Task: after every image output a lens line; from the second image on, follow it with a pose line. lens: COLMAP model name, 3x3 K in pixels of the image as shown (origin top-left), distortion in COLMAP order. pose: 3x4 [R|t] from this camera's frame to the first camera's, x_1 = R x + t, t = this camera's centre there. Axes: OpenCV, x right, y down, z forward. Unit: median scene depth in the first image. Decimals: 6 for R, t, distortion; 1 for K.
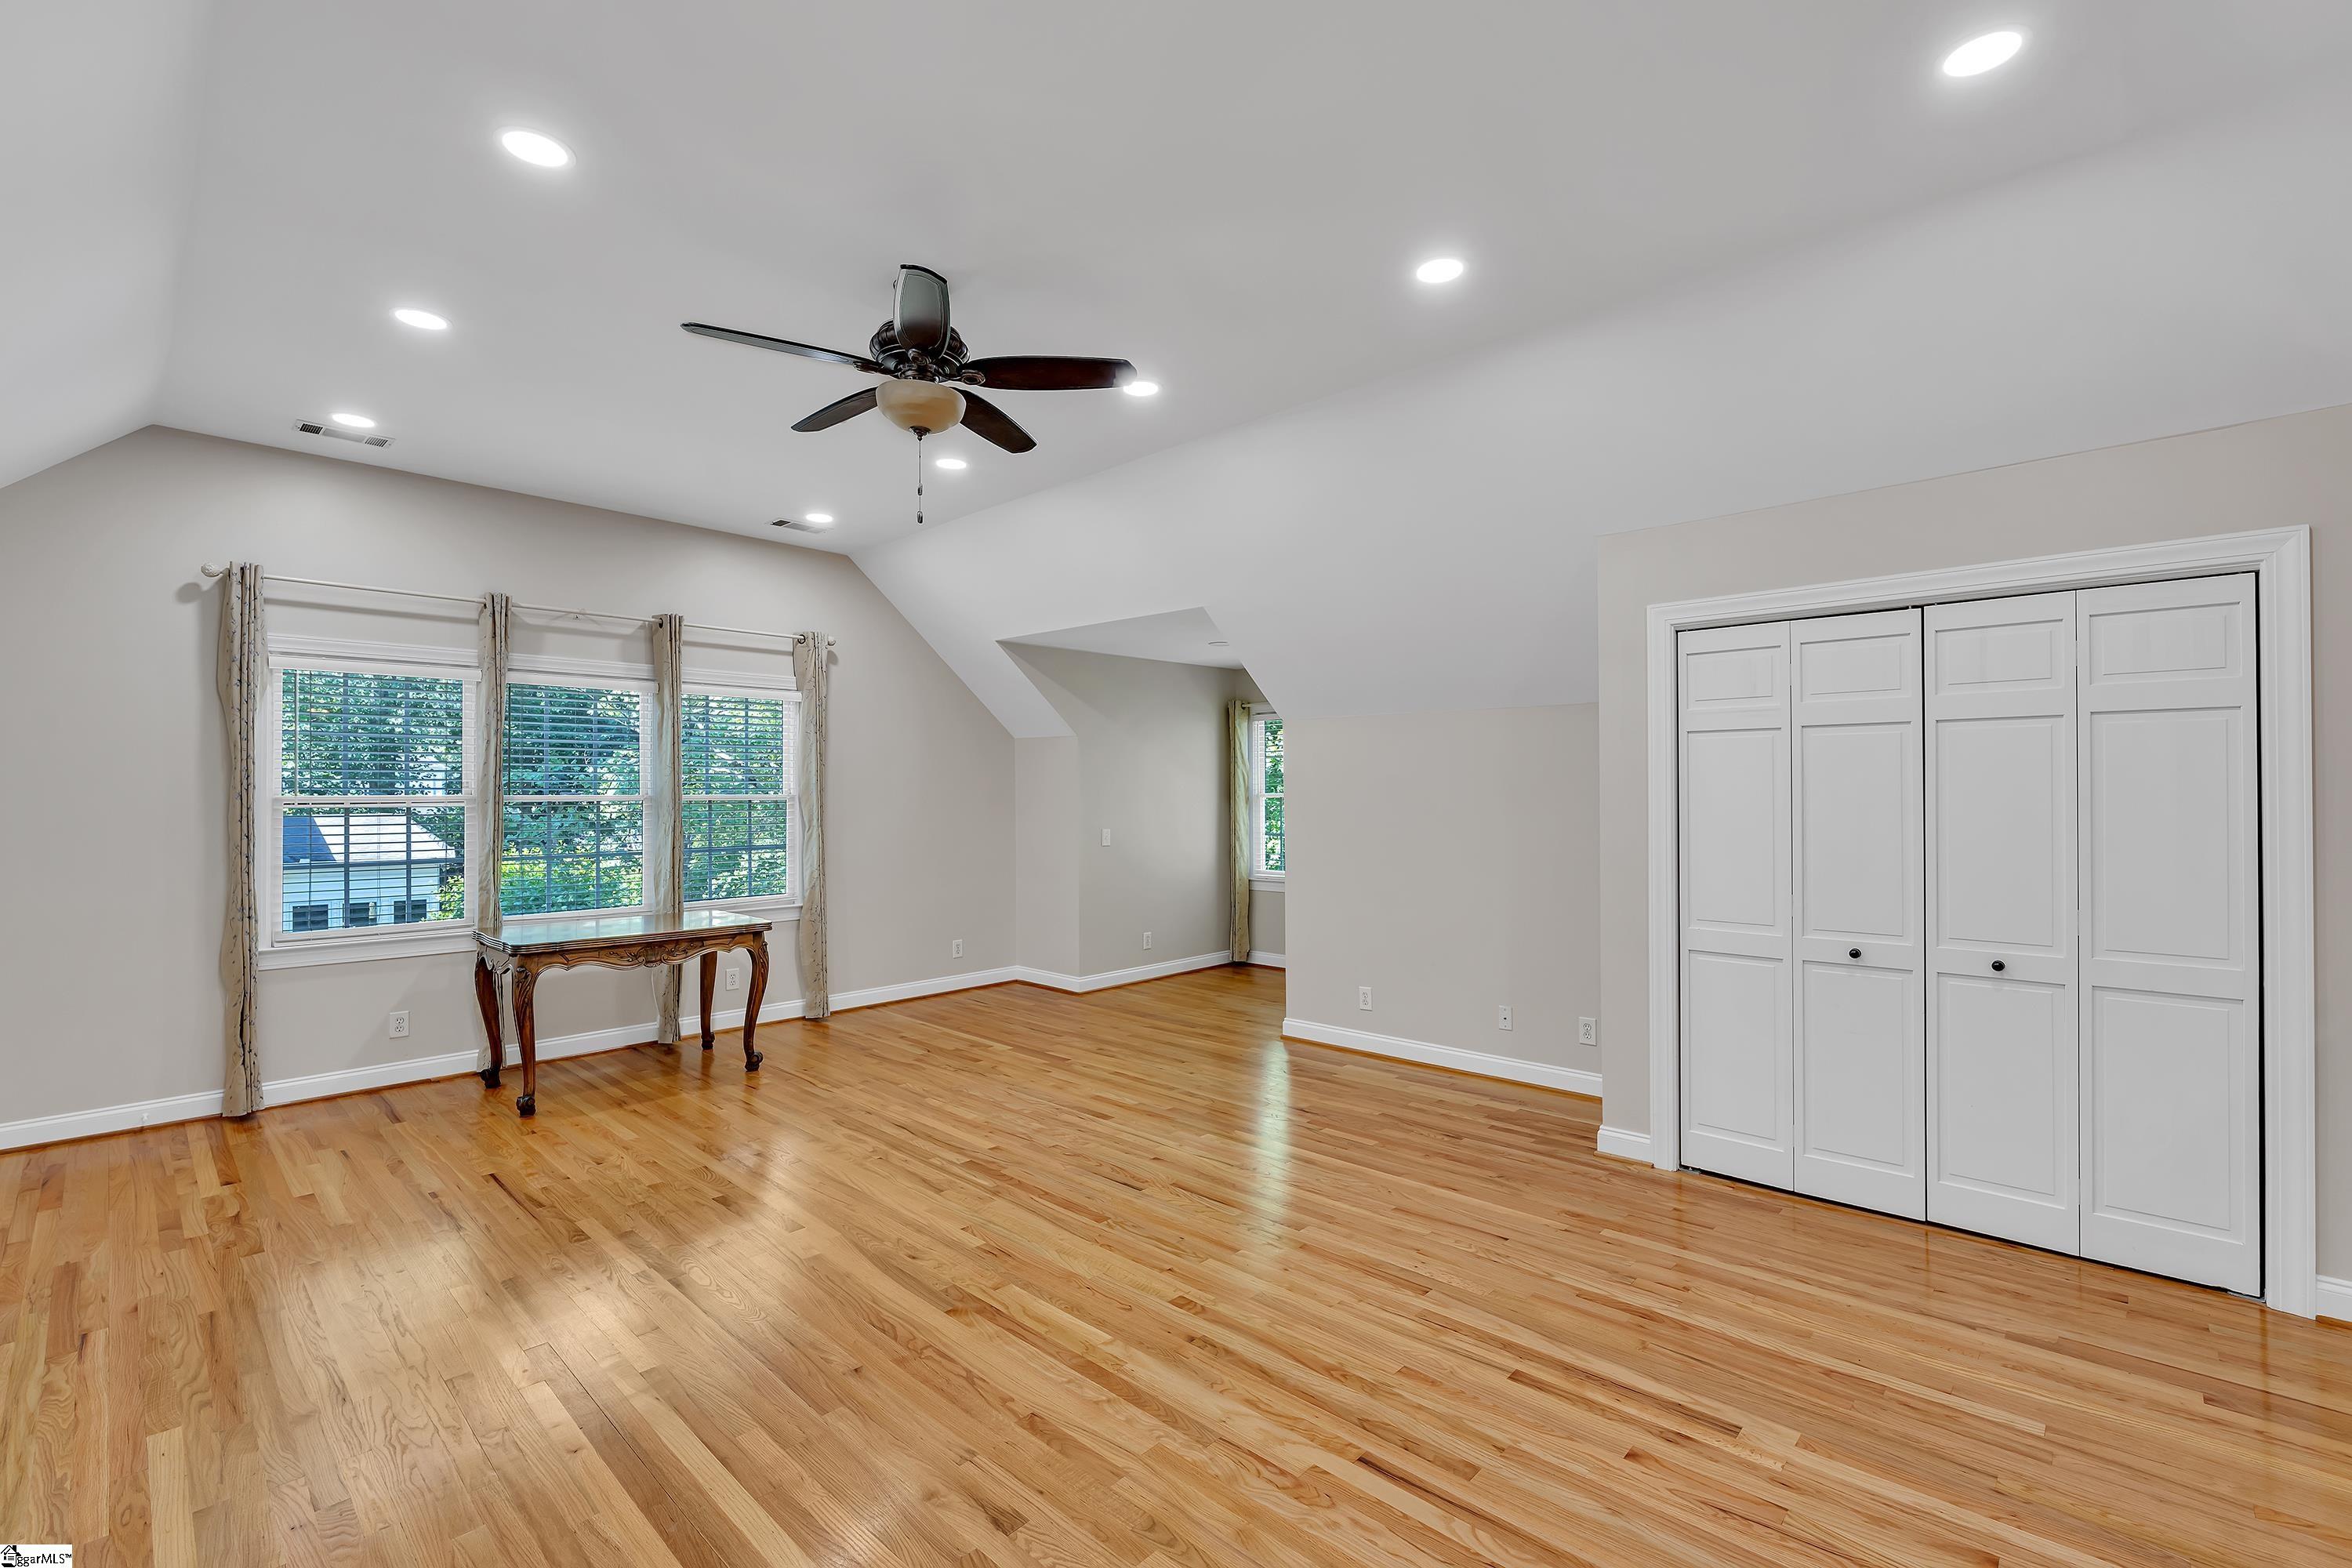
lens RADIAL K [[1009.8, 0, 1182.5], [0, 1009.8, 786.3], [0, 0, 1]] dist [-0.002420, 0.000397]
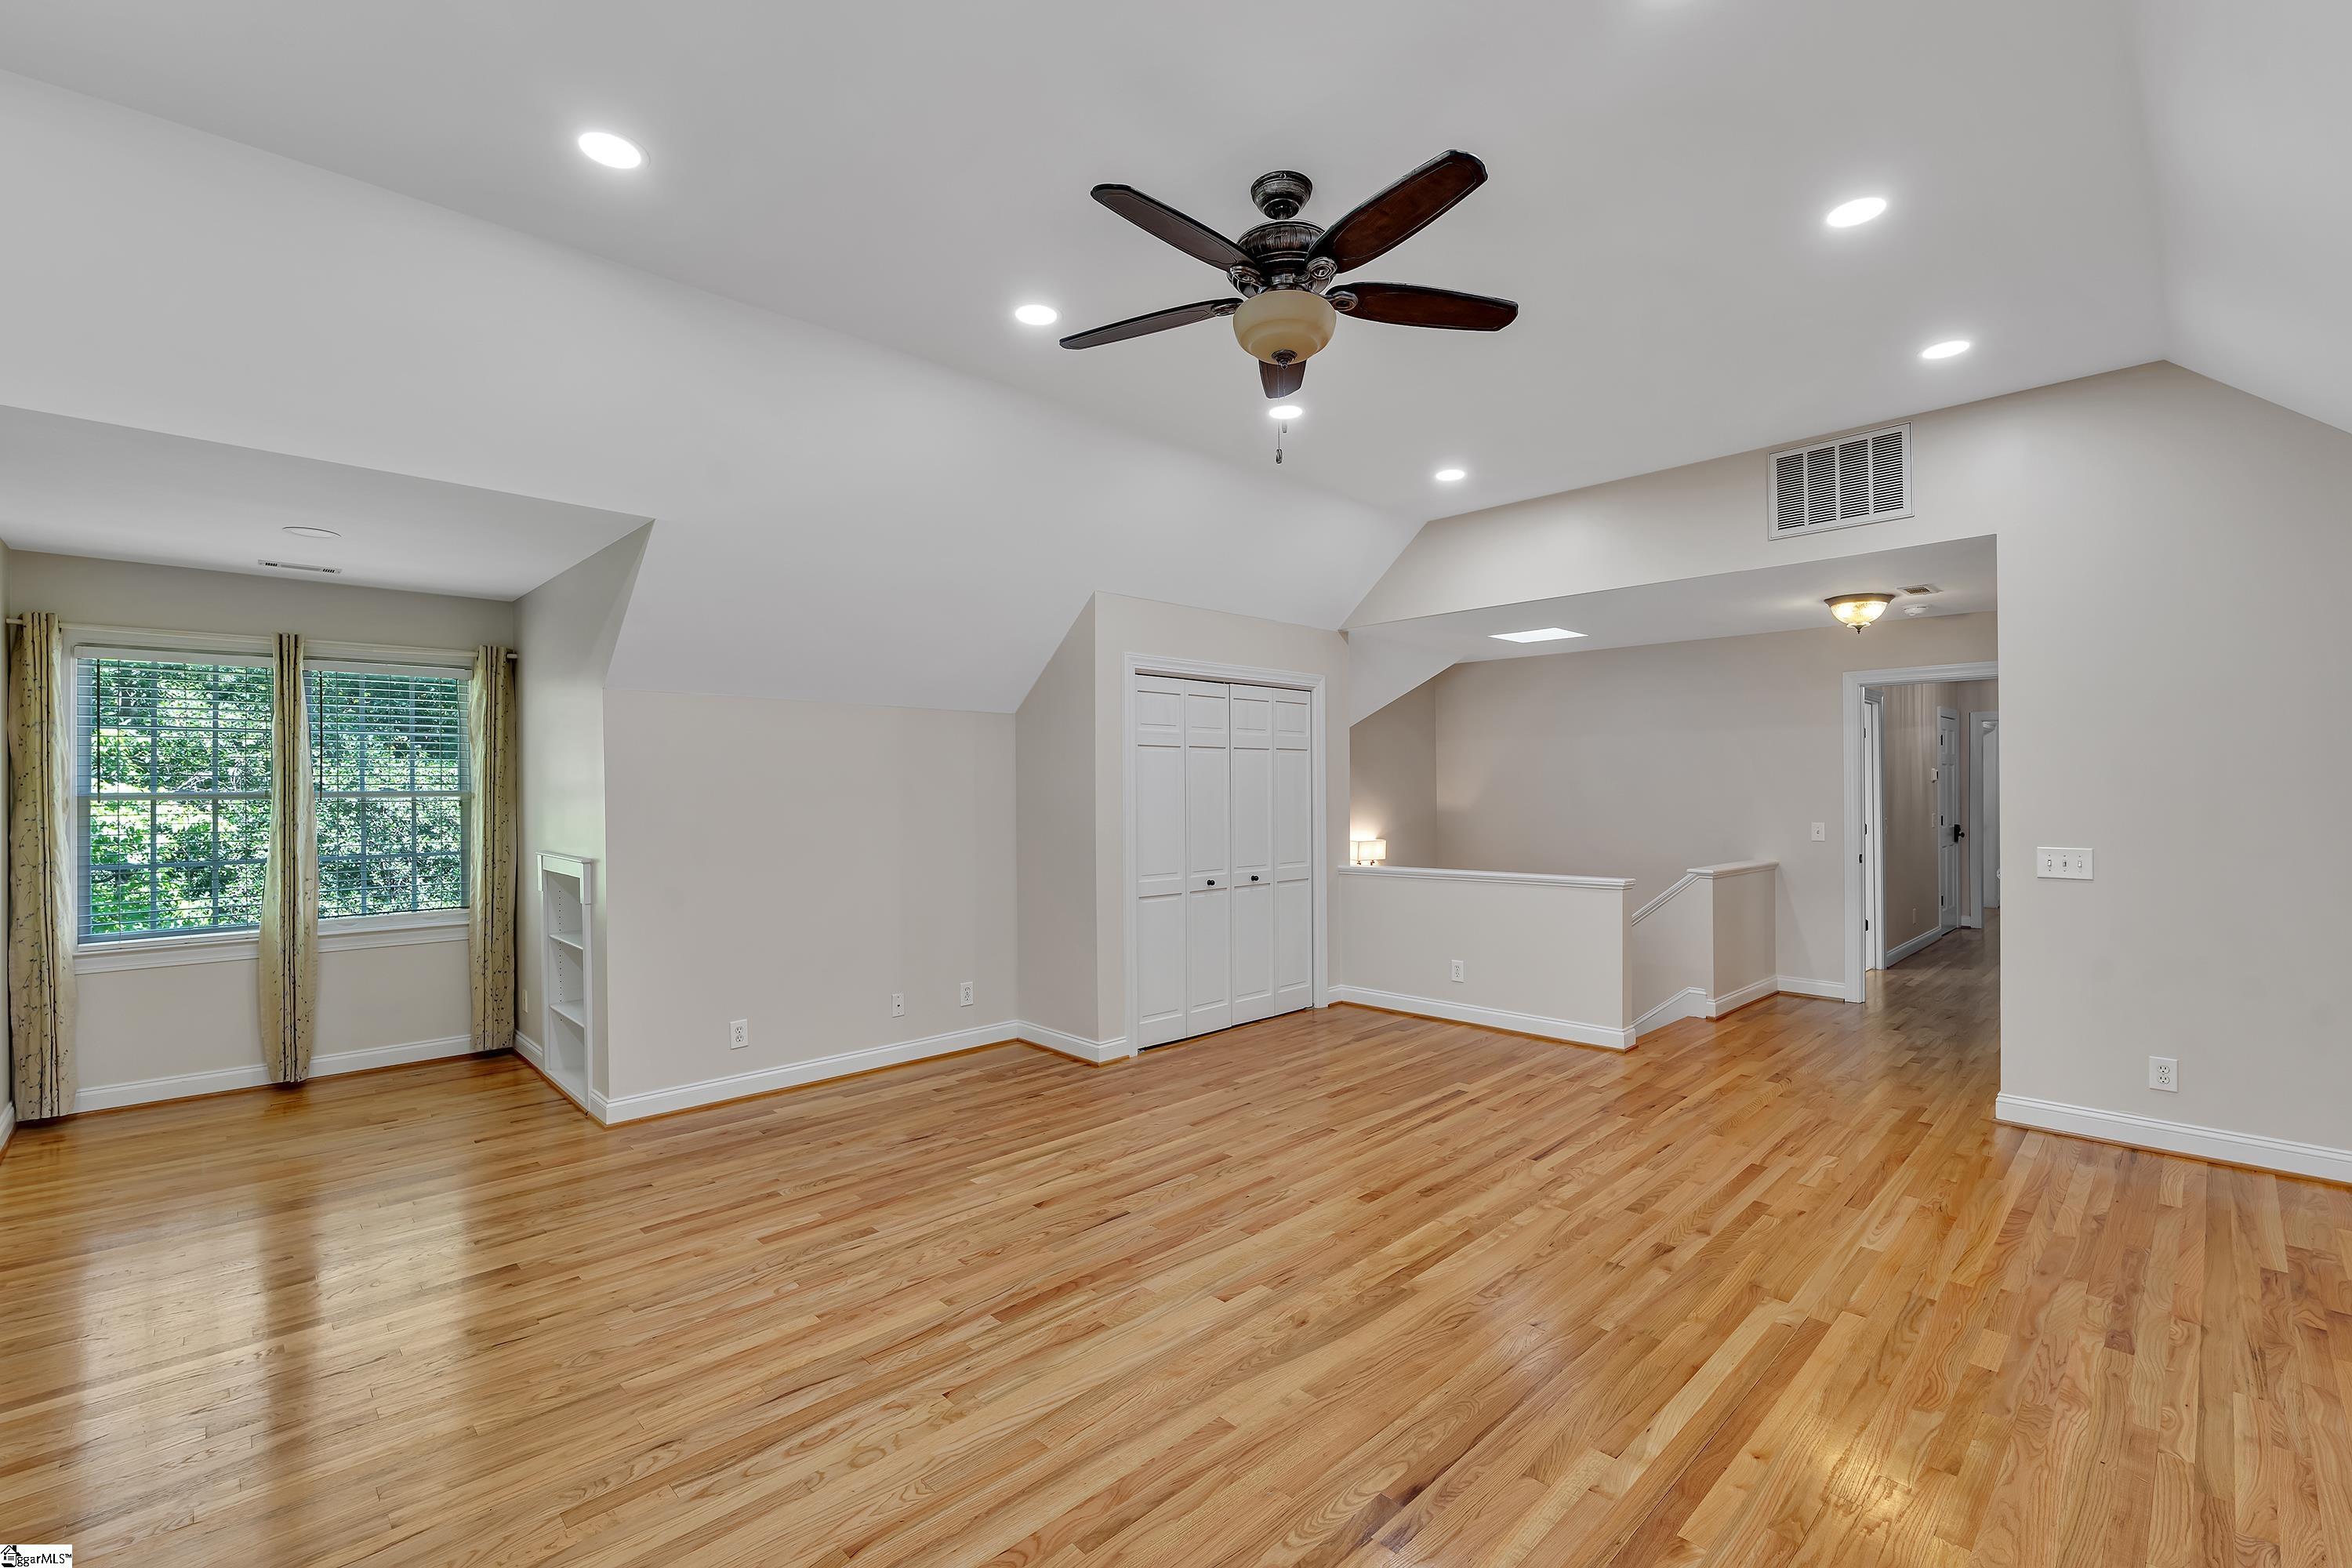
lens RADIAL K [[1009.8, 0, 1174.0], [0, 1009.8, 785.2], [0, 0, 1]] dist [-0.002420, 0.000397]
pose [[0.058372, 0.008260, 0.998261, -0.990084], [-0.002673, 0.999963, -0.008118, 0.015889], [-0.998291, -0.002195, 0.058392, 0.927144]]
